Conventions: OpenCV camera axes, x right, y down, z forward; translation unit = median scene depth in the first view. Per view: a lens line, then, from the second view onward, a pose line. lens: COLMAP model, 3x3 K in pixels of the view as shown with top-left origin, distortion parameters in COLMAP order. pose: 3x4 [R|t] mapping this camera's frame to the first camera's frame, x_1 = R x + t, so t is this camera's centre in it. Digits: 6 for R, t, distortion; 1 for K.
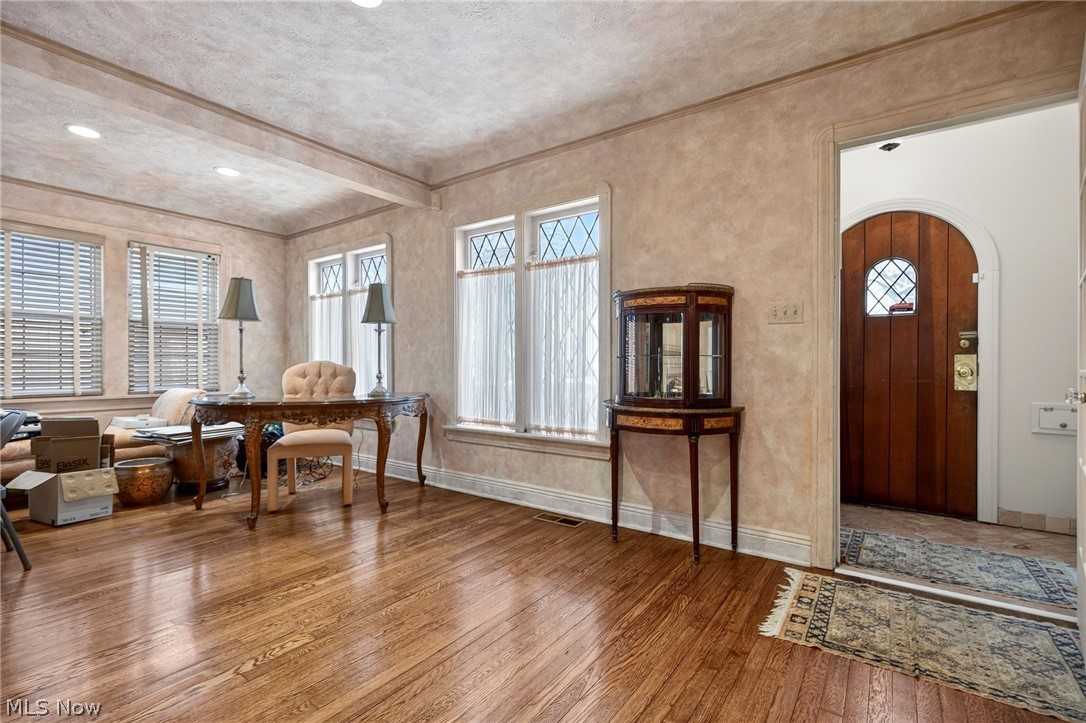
lens RADIAL K [[489.0, 0, 542.8], [0, 489.0, 363.2], [0, 0, 1]] dist [-0.002433, -0.001647]
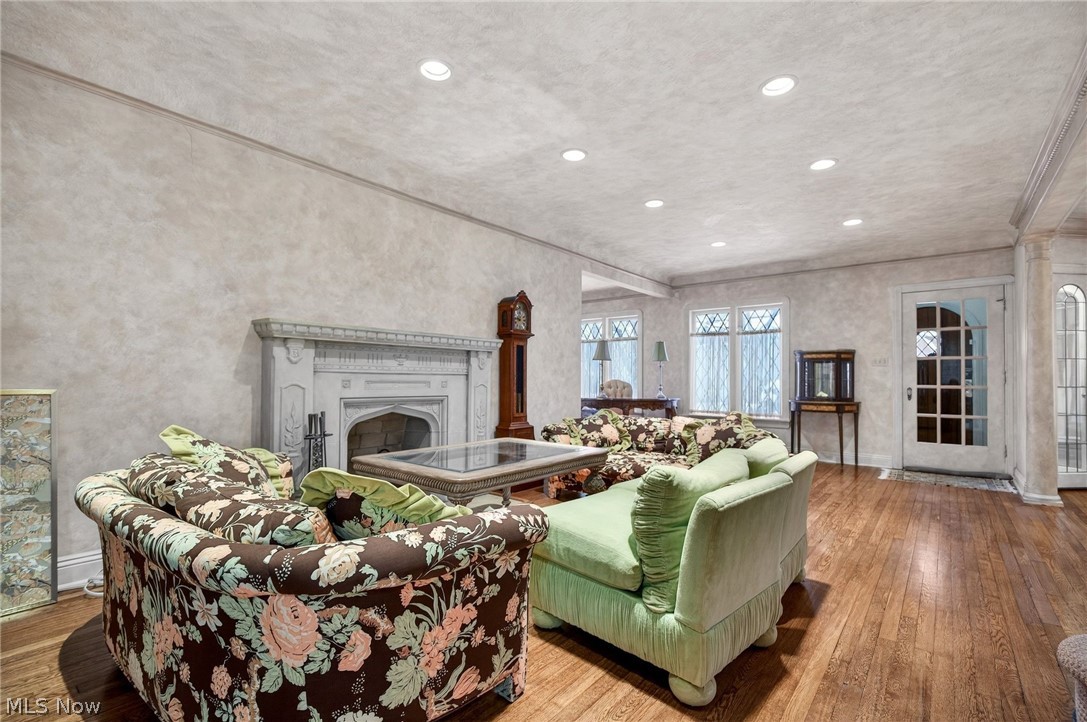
lens RADIAL K [[489.4, 0, 540.9], [0, 489.4, 368.7], [0, 0, 1]] dist [-0.002433, -0.001647]
pose [[0.998234, 0.004972, -0.059190, -0.926358], [-0.006178, 0.999777, -0.020214, -0.010285], [0.059077, 0.020544, 0.998042, -1.346648]]
